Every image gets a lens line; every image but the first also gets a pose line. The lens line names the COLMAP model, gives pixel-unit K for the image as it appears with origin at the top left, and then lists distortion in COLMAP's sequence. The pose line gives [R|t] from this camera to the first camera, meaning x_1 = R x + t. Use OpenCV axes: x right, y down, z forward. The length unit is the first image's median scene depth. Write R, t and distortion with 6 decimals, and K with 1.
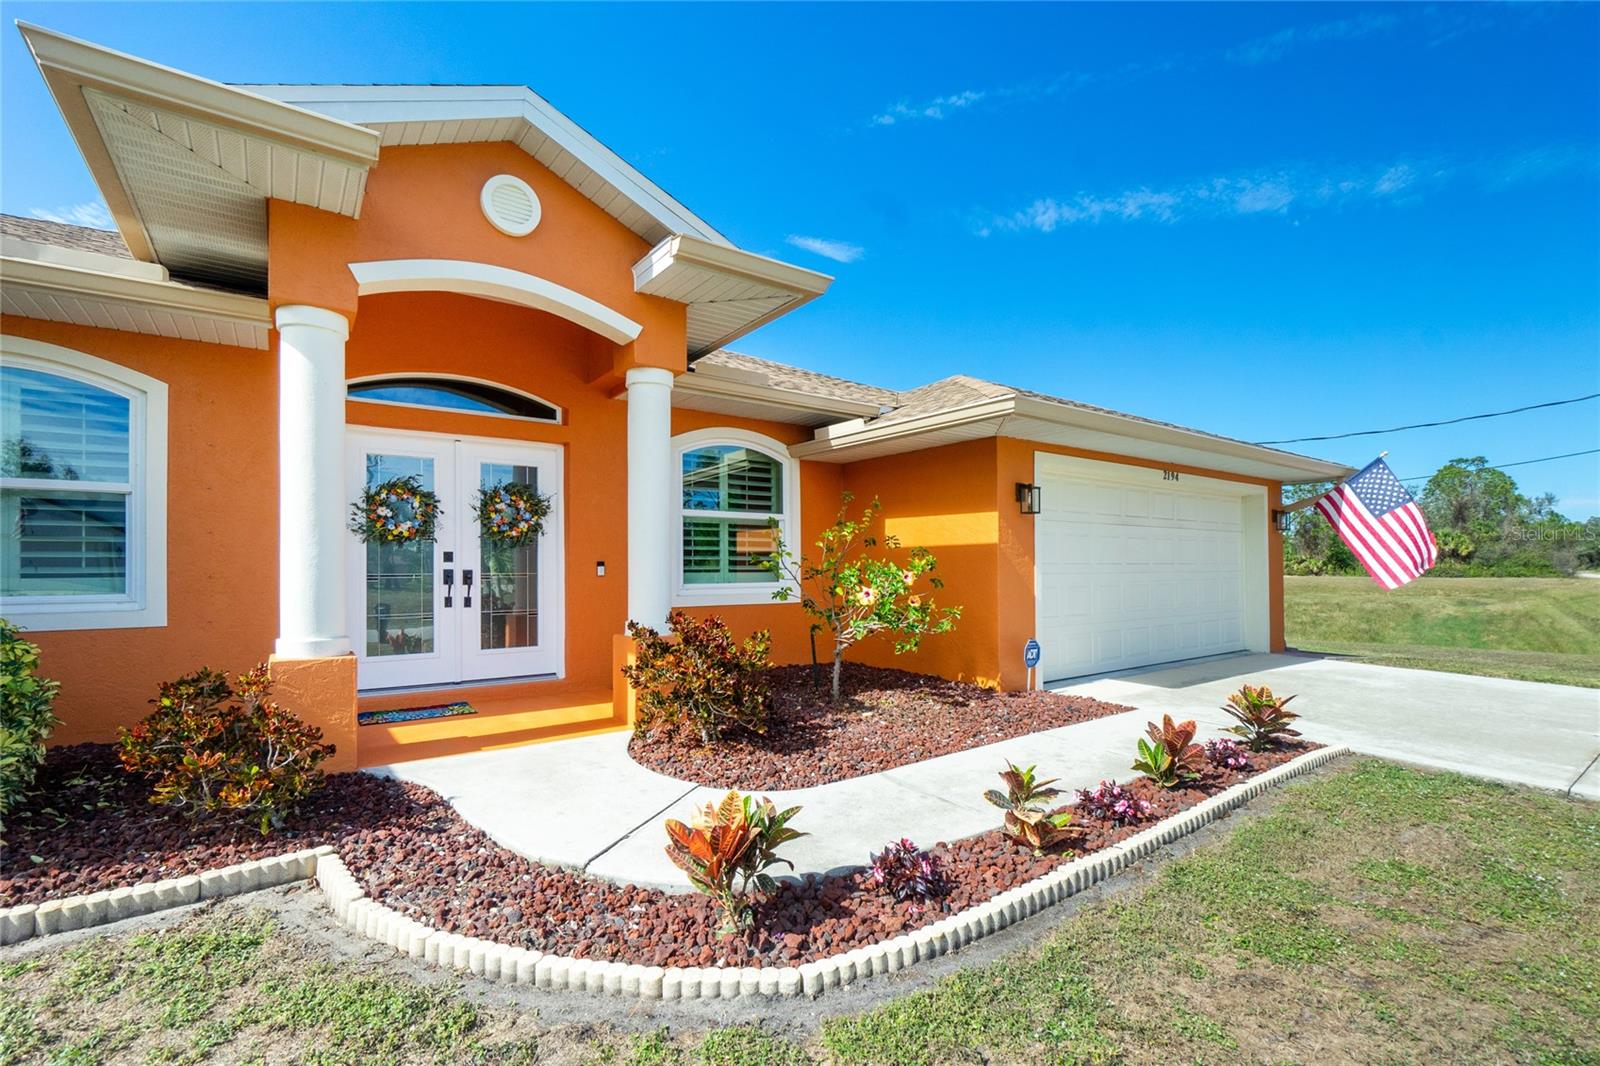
lens RADIAL K [[692.8, 0, 800.0], [0, 692.8, 533.0], [0, 0, 1]] dist [-0.001498, 0.000405]
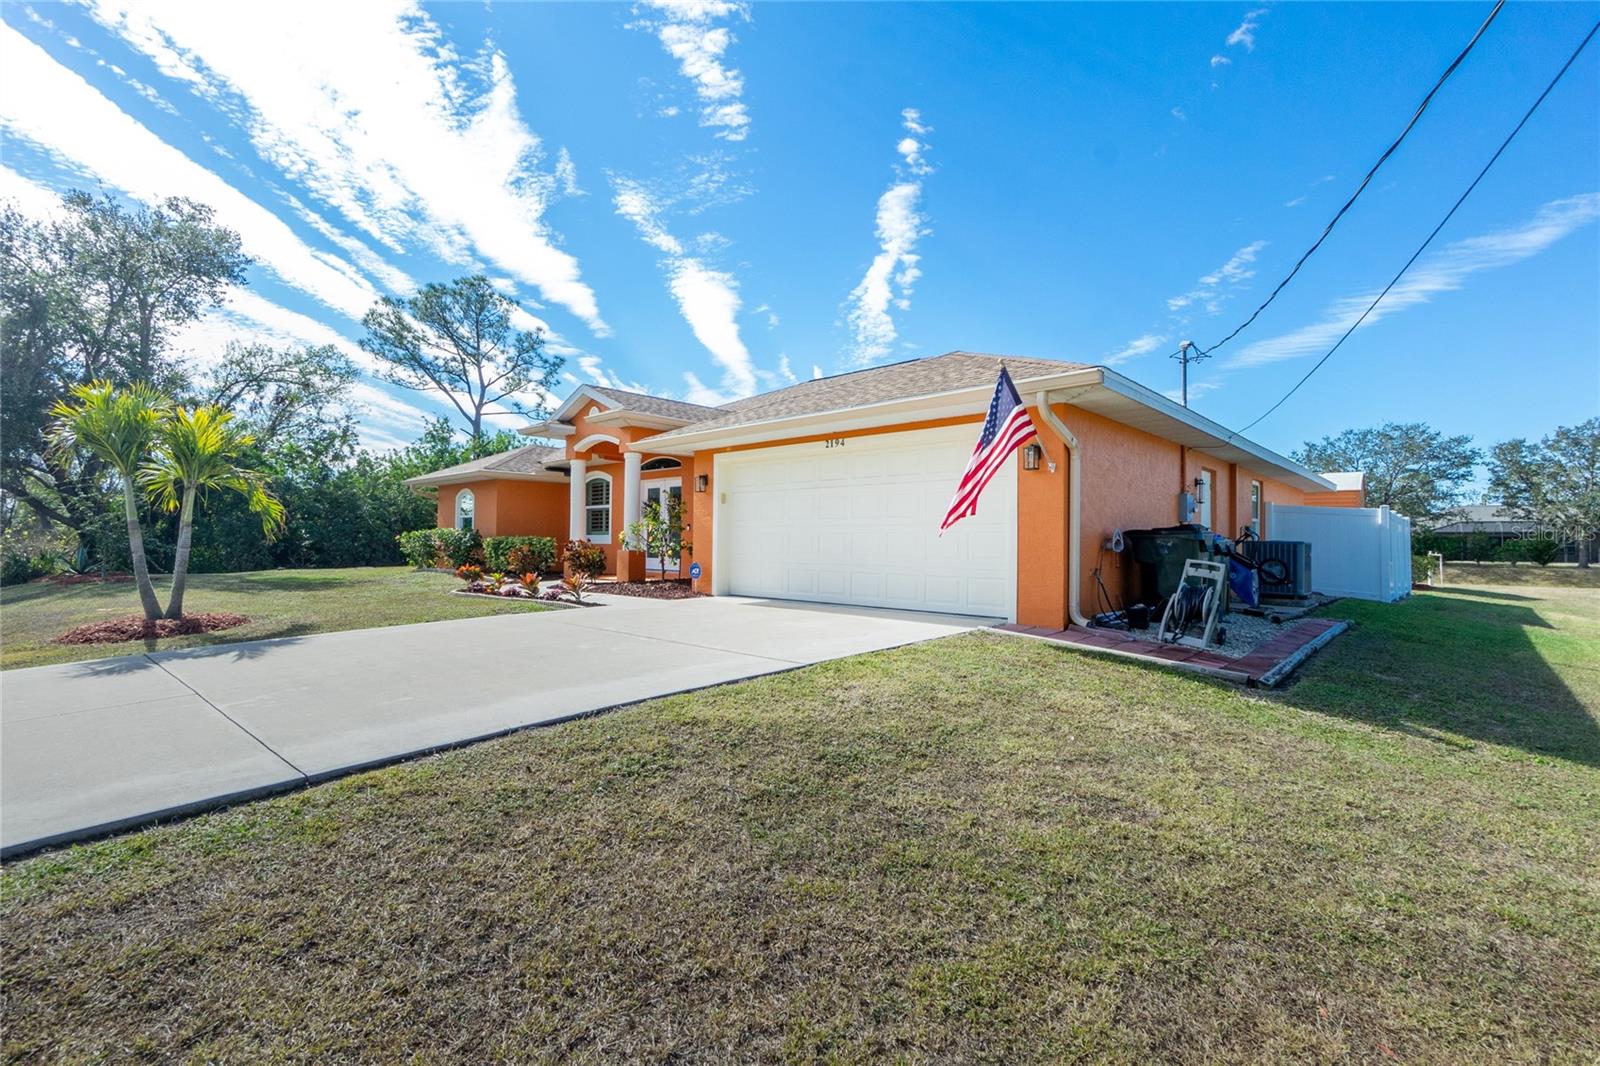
lens RADIAL K [[669.5, 0, 805.2], [0, 669.5, 549.9], [0, 0, 1]] dist [-0.000331, 0.000007]
pose [[0.234170, 0.020028, -0.971989, 2.393922], [0.039734, 0.998755, 0.030152, 0.091041], [0.971383, -0.045682, 0.233083, 0.992909]]
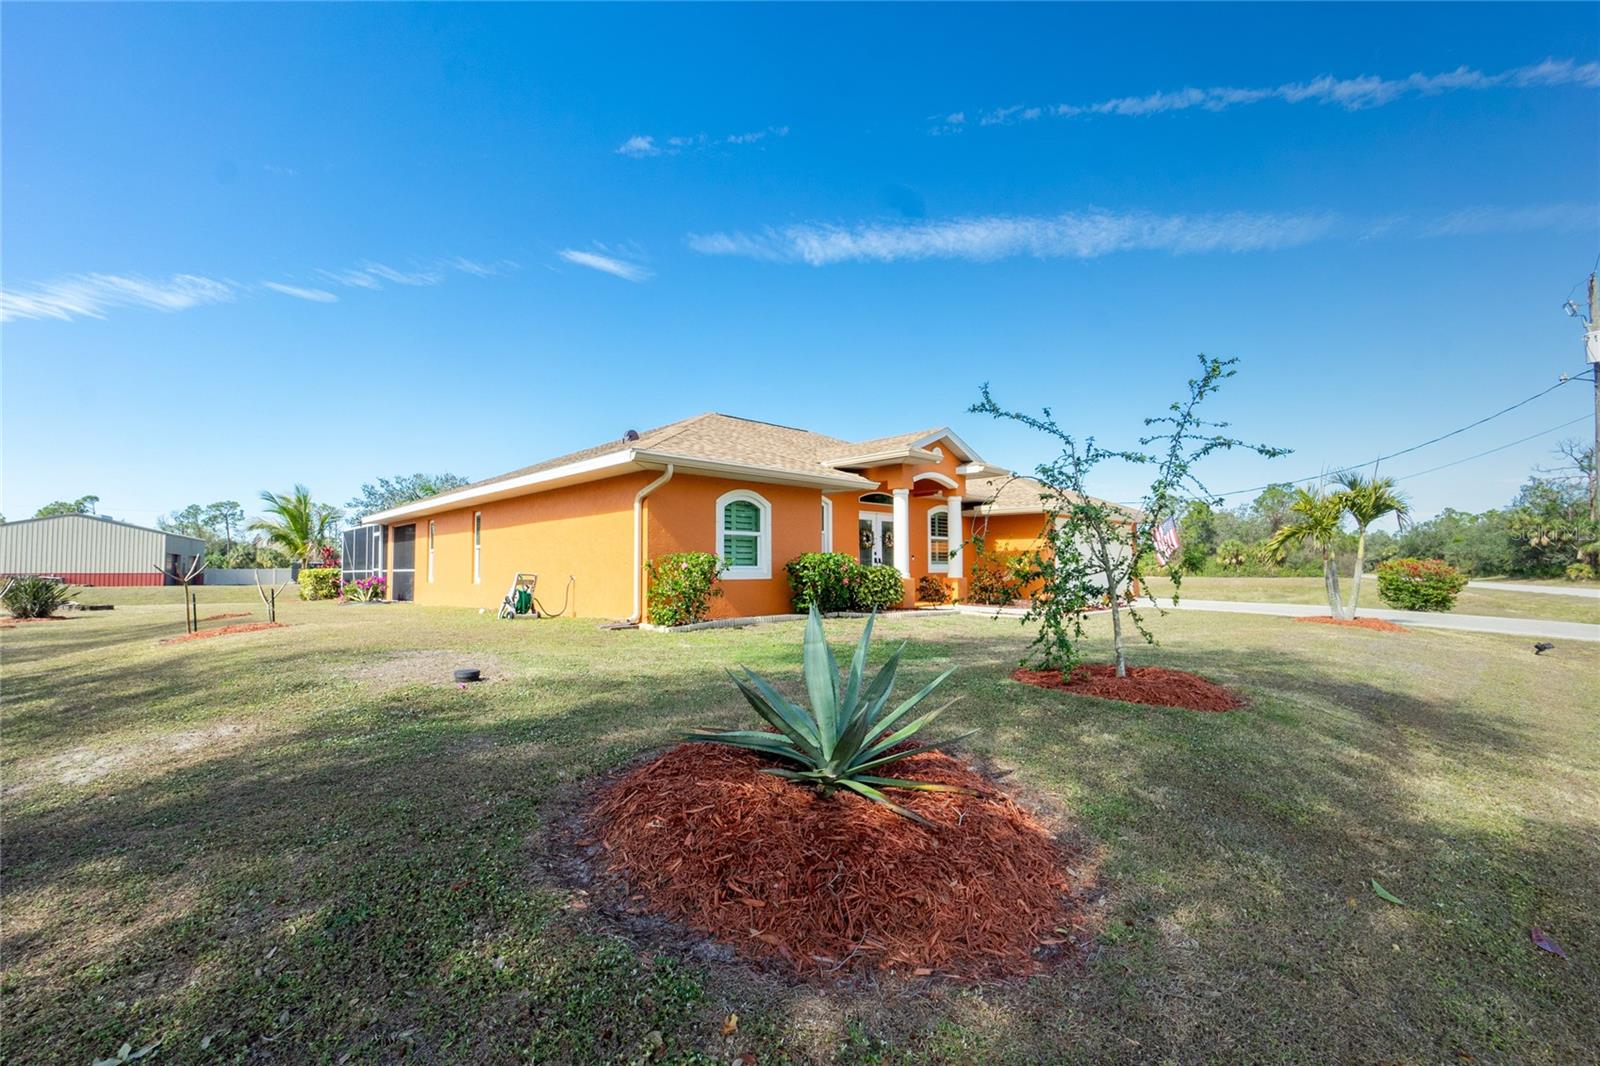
lens RADIAL K [[692.8, 0, 800.0], [0, 692.8, 533.0], [0, 0, 1]] dist [-0.001498, 0.000405]
pose [[0.990241, 0.011254, 0.138911, -1.294858], [-0.010773, 0.999933, -0.004212, -0.038631], [-0.138949, 0.002675, 0.990296, -1.972026]]
